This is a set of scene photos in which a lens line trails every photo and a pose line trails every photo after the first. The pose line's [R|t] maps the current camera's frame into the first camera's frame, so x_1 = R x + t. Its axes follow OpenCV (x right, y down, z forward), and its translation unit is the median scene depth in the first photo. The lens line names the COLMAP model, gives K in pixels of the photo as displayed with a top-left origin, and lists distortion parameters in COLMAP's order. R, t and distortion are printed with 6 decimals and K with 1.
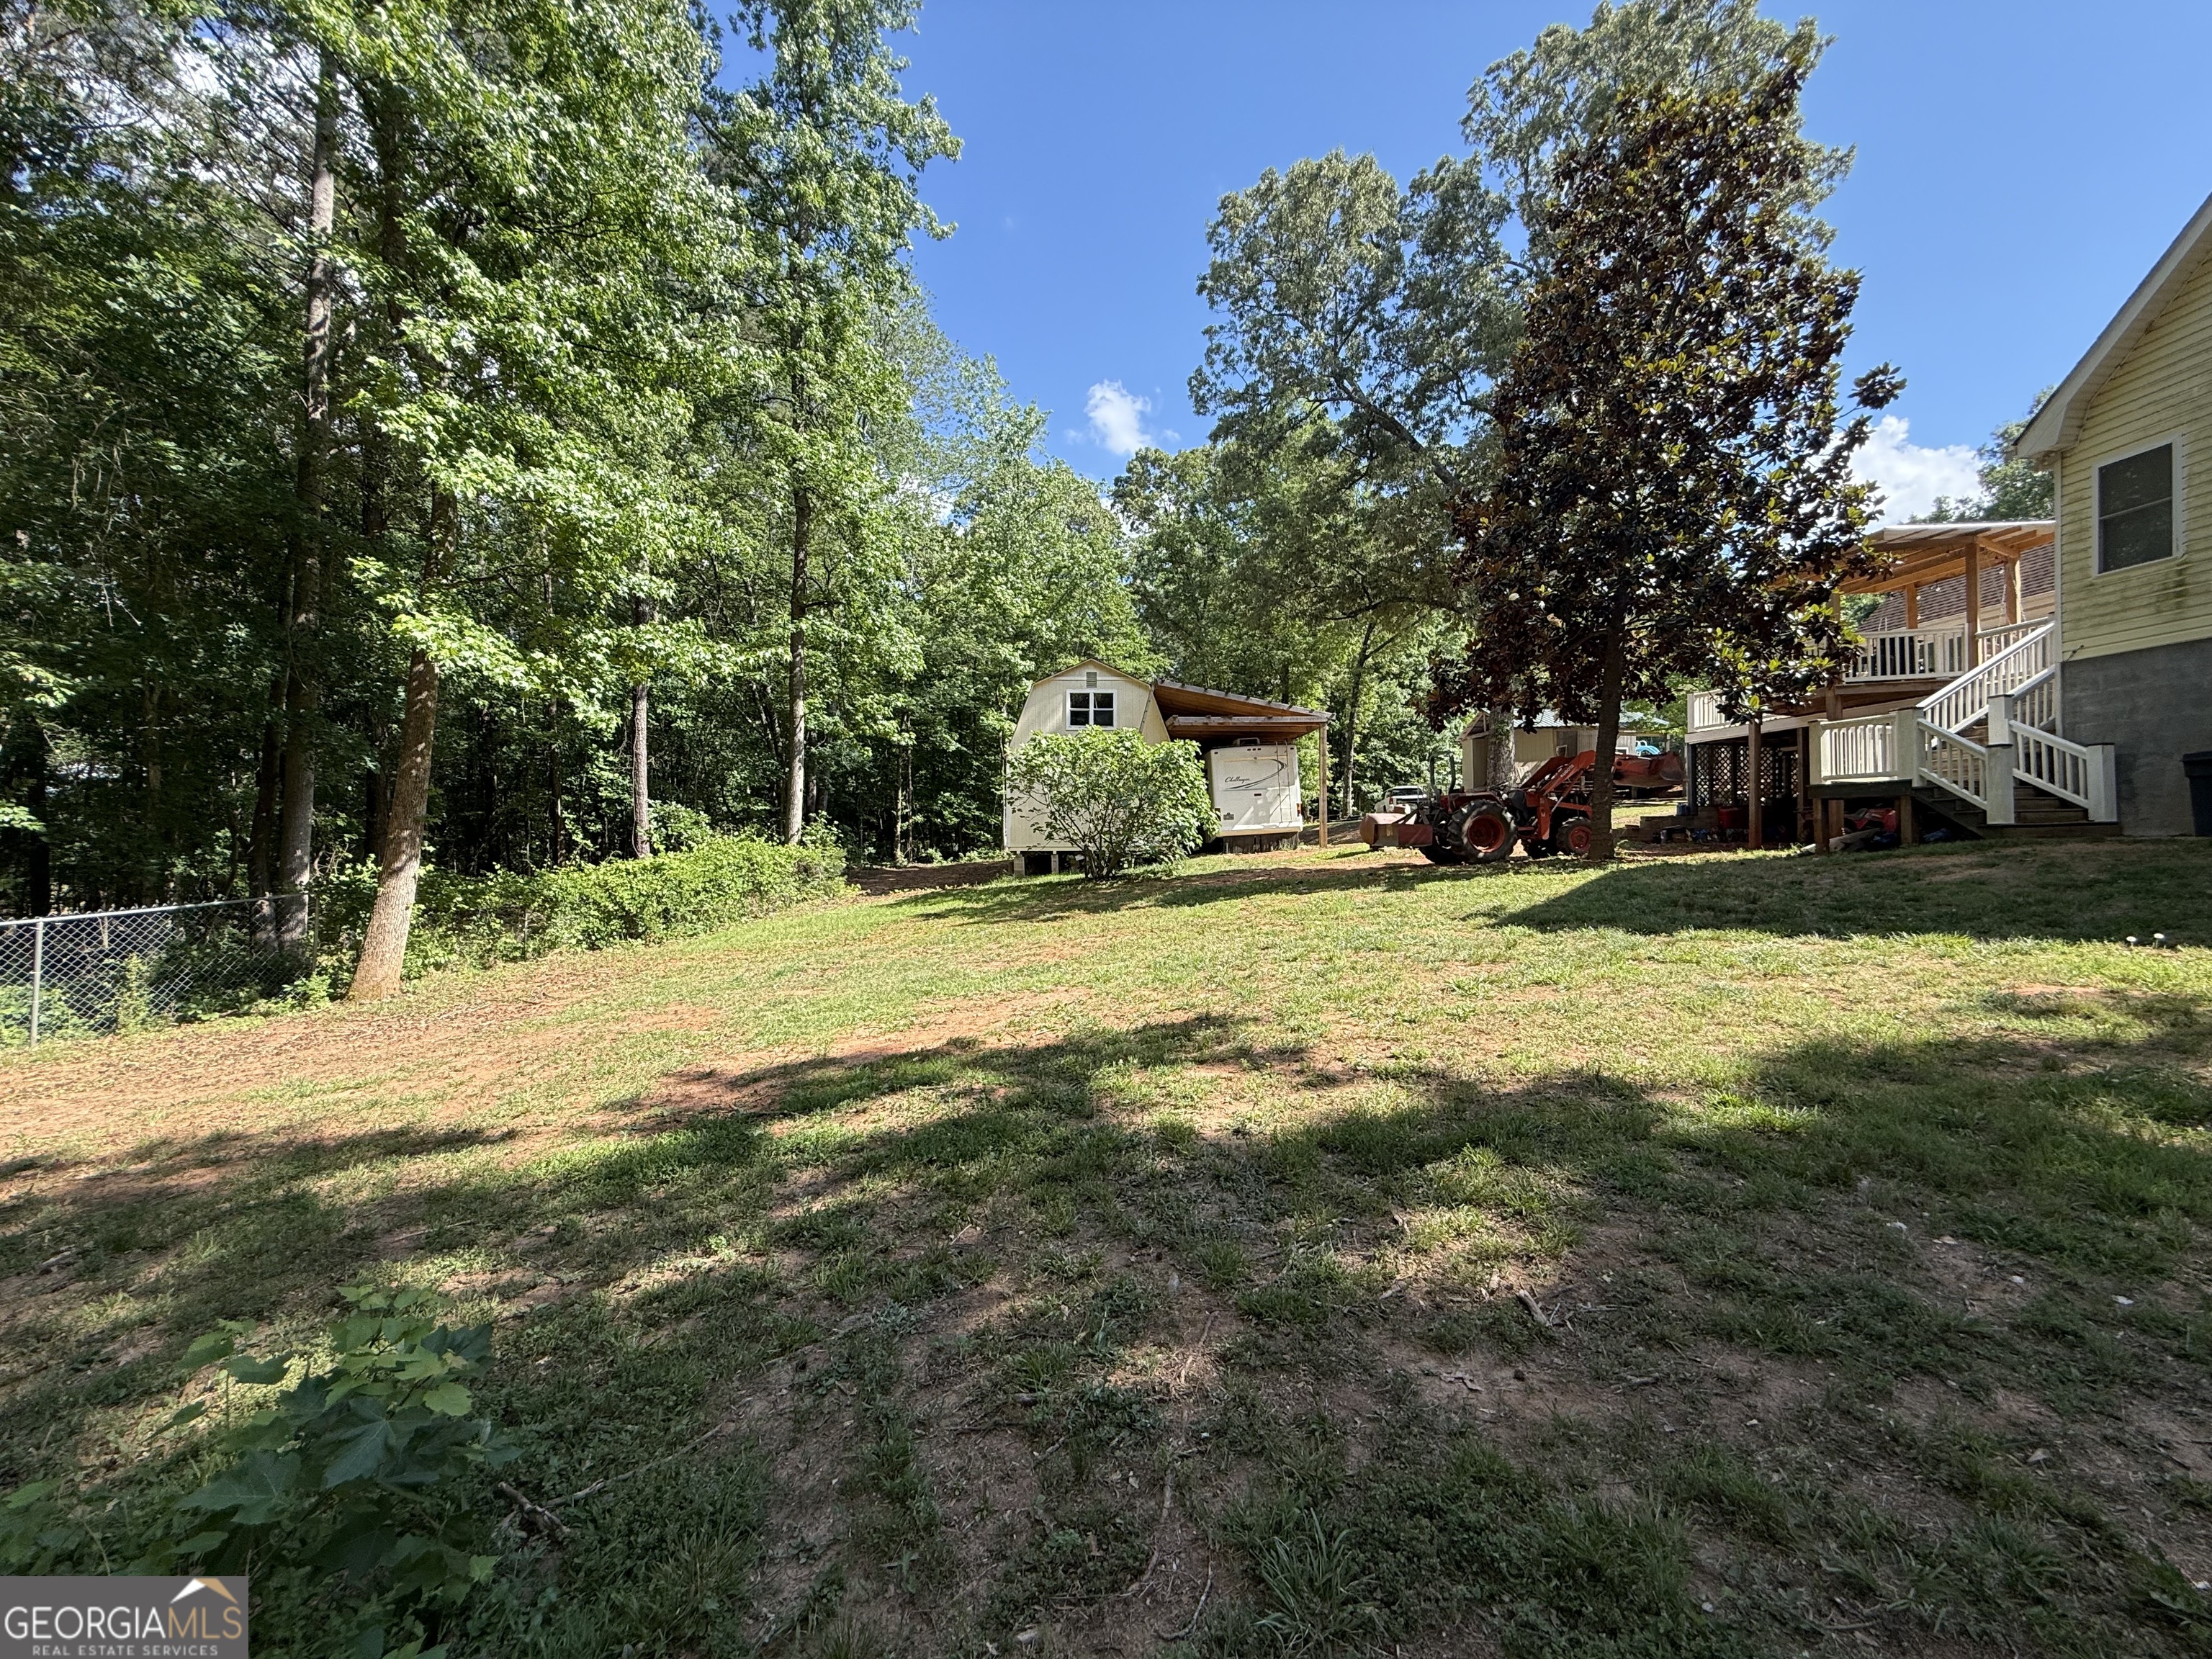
lens RADIAL K [[885.0, 0, 1105.8], [0, 885.0, 832.6], [0, 0, 1]] dist [-0.000259, 0.000472]
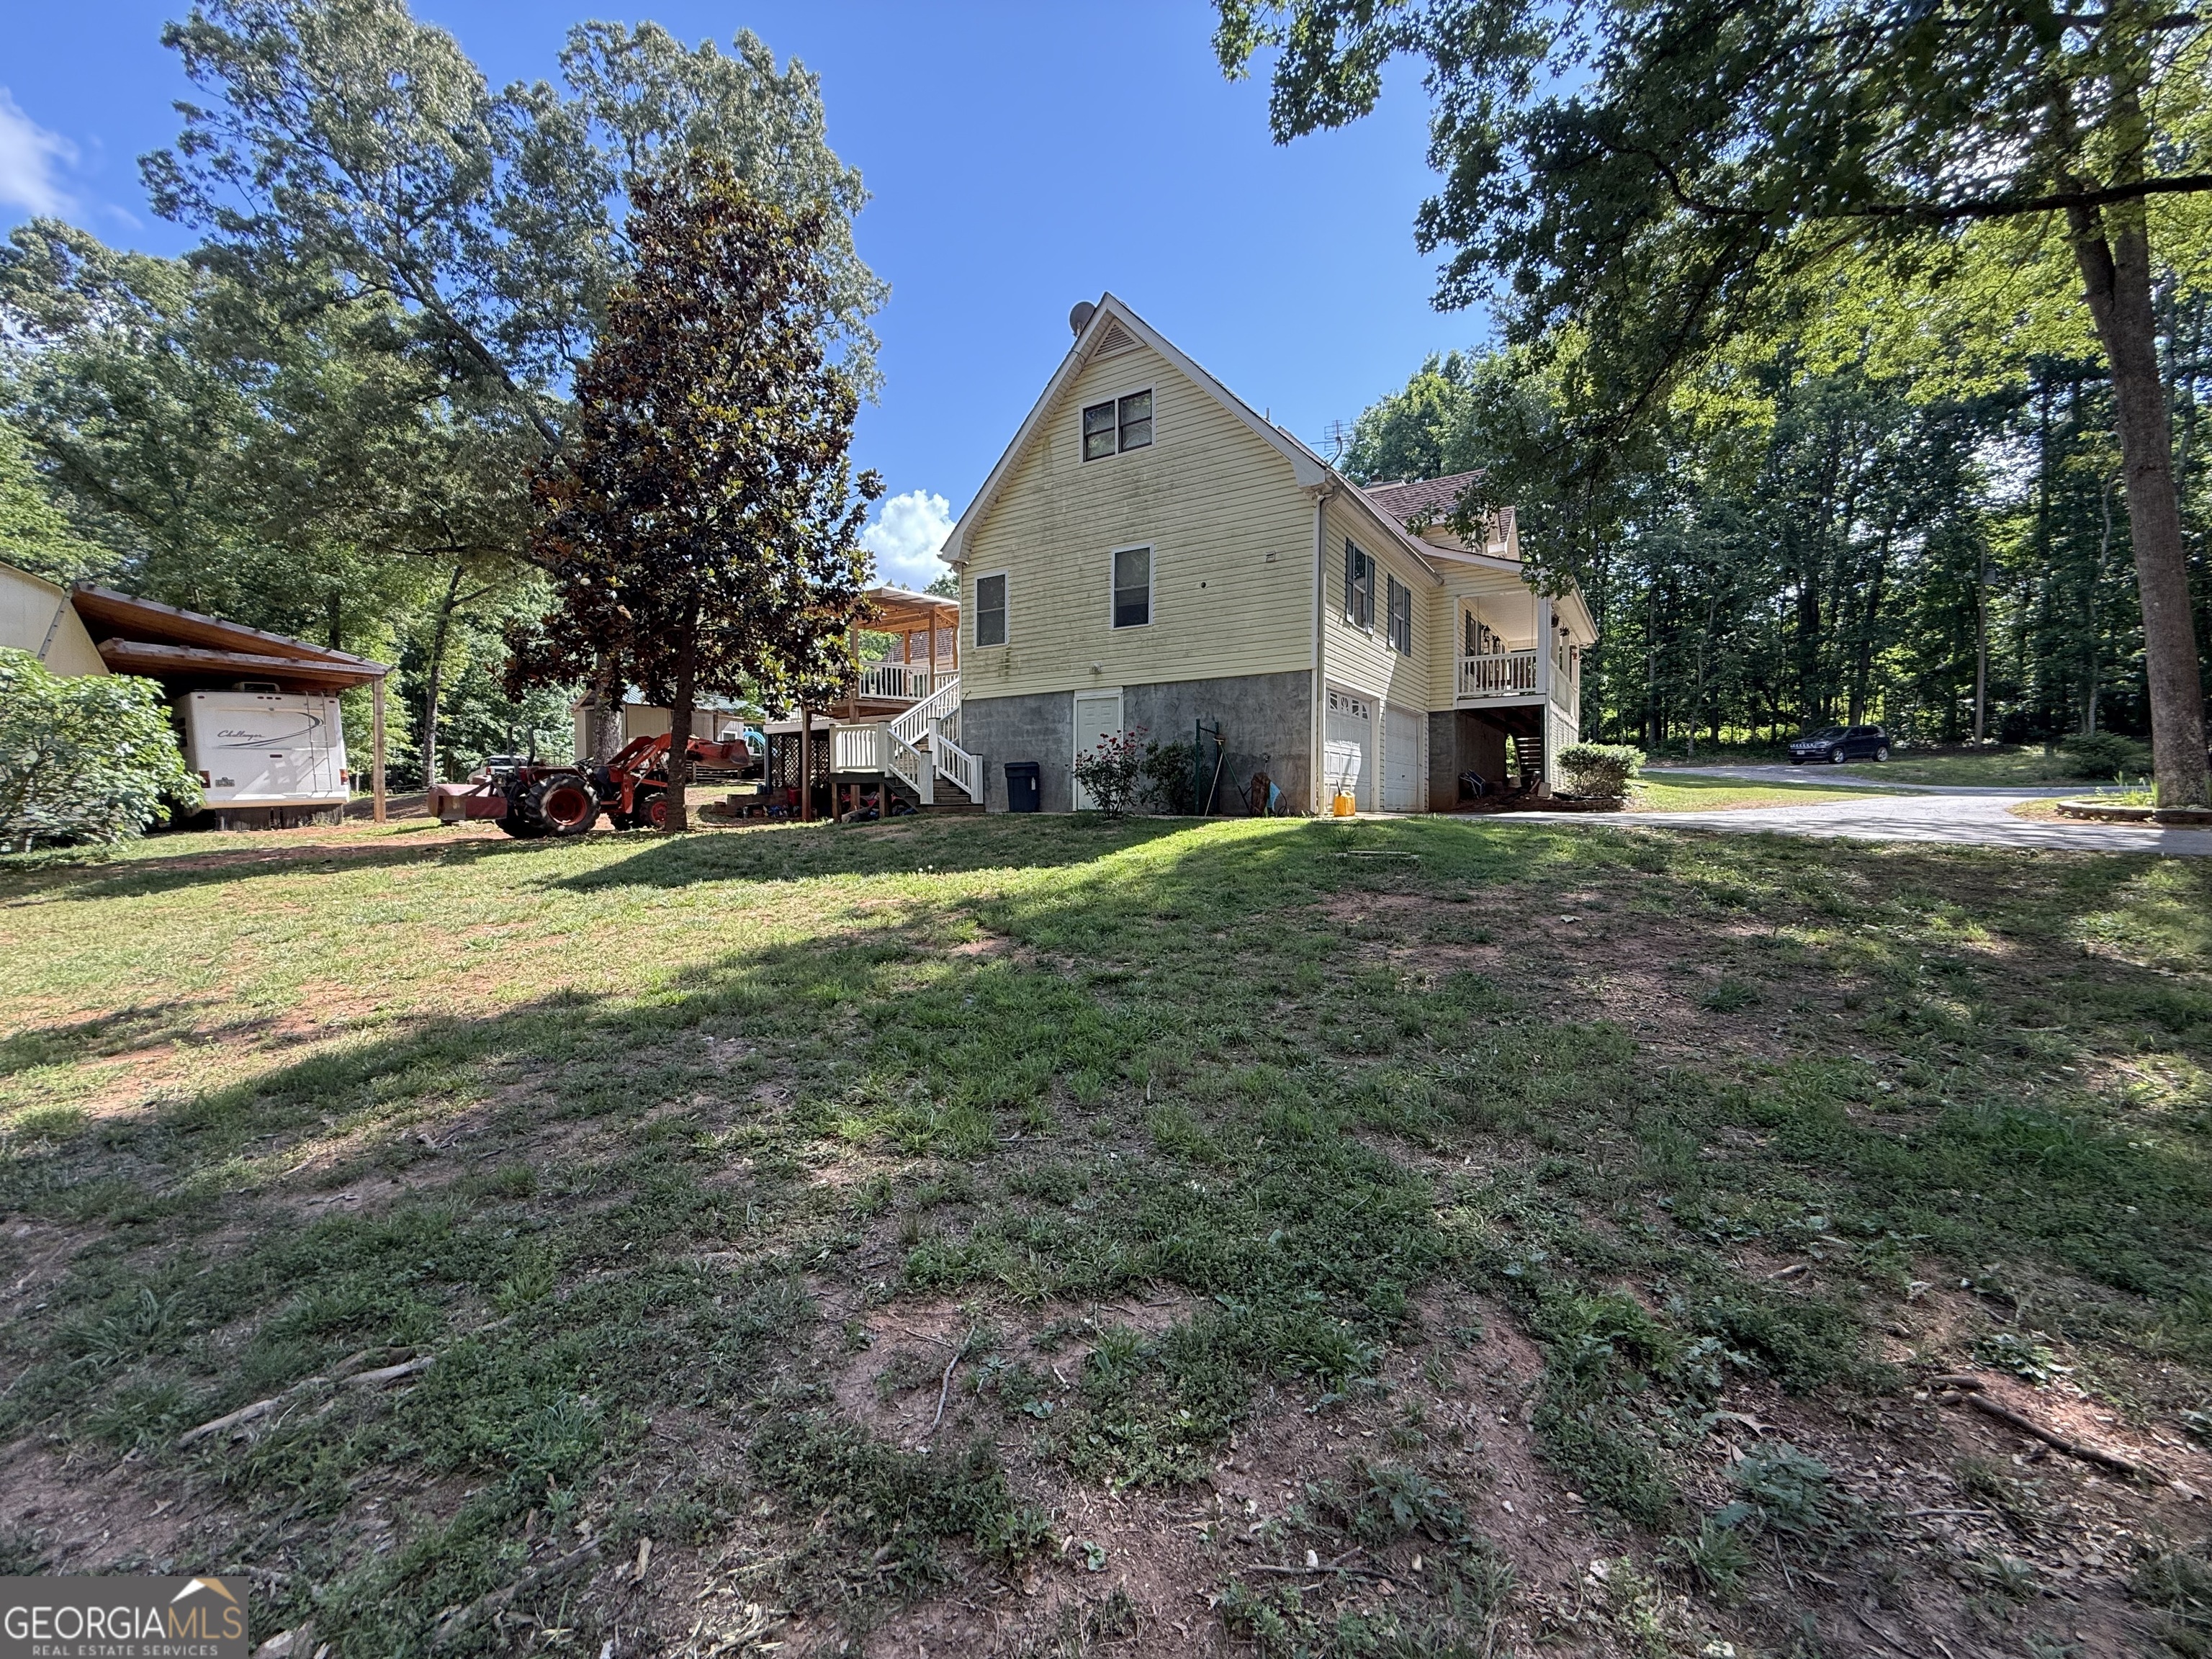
lens RADIAL K [[885.0, 0, 1105.8], [0, 885.0, 832.6], [0, 0, 1]] dist [-0.000259, 0.000472]
pose [[0.617077, -0.011513, 0.786819, 0.007412], [-0.009156, 0.999720, 0.021809, 0.001988], [-0.786849, -0.020662, 0.616799, -0.090380]]
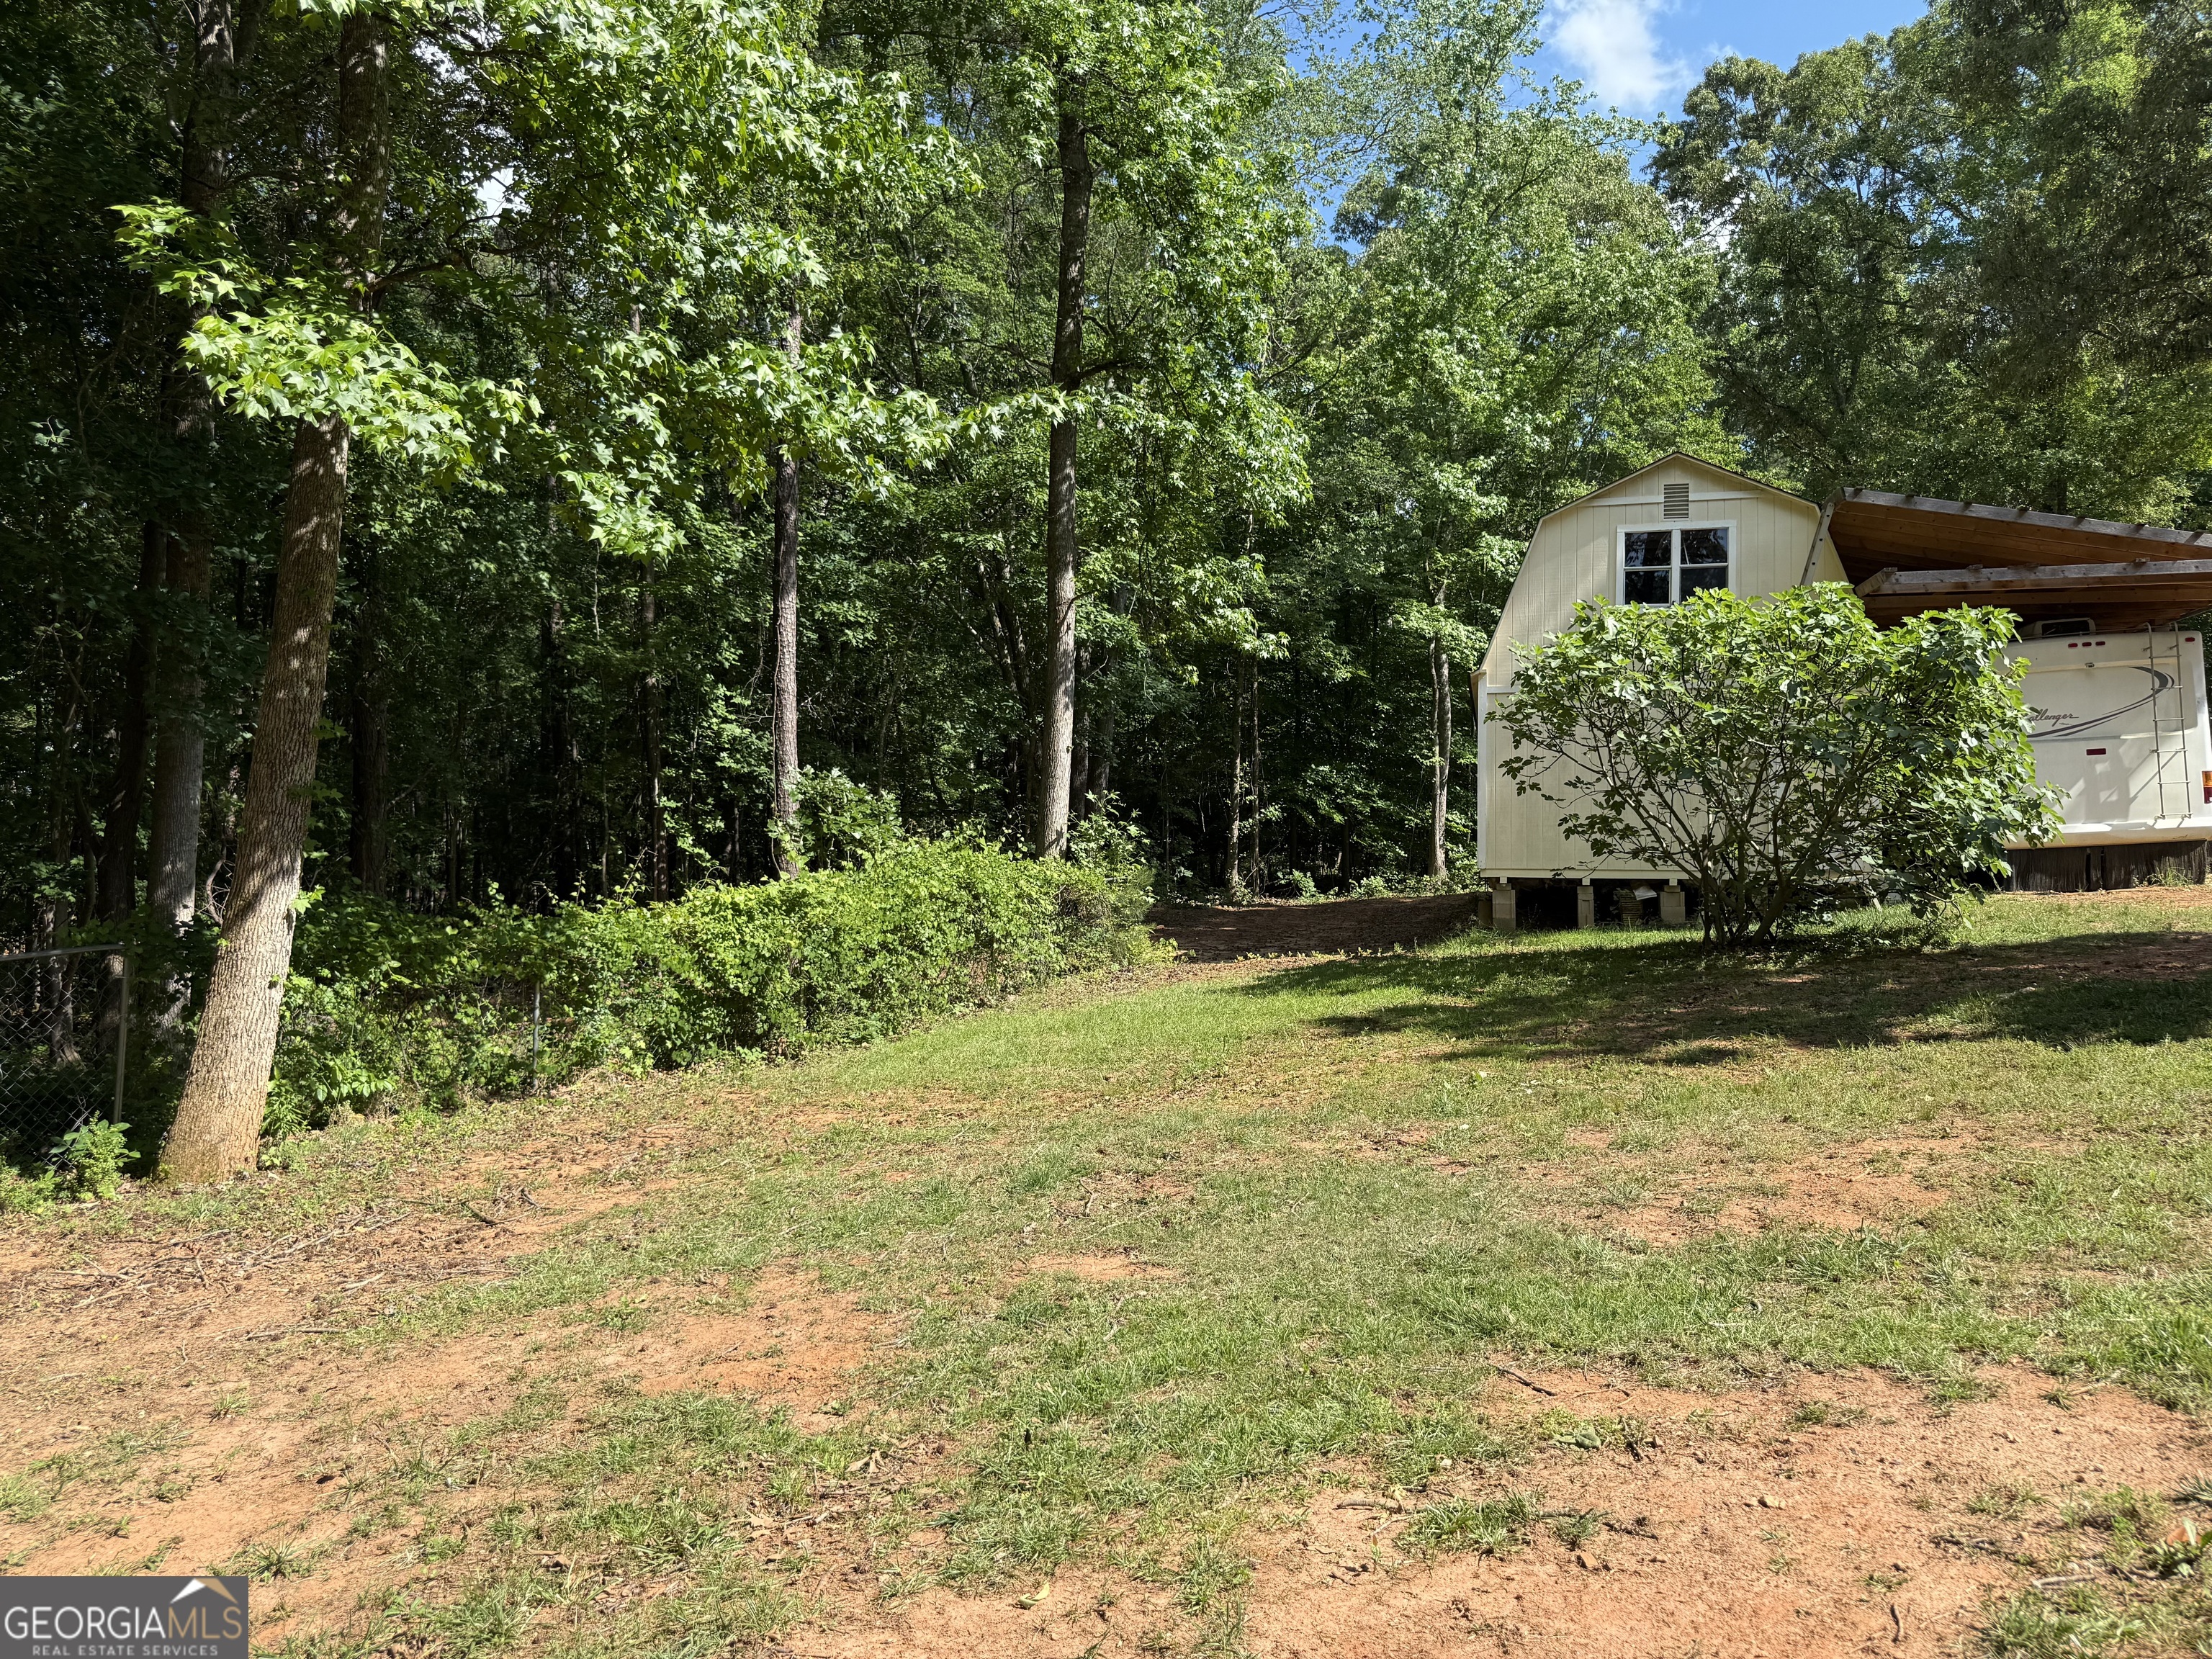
lens RADIAL K [[1584.2, 0, 1109.5], [0, 1584.2, 823.3], [0, 0, 1]] dist [0.051101, -0.046900]
pose [[0.956848, 0.003969, -0.290562, -0.066638], [-0.007665, 0.999904, -0.011584, 0.004354], [0.290488, 0.013311, 0.956786, 0.163490]]
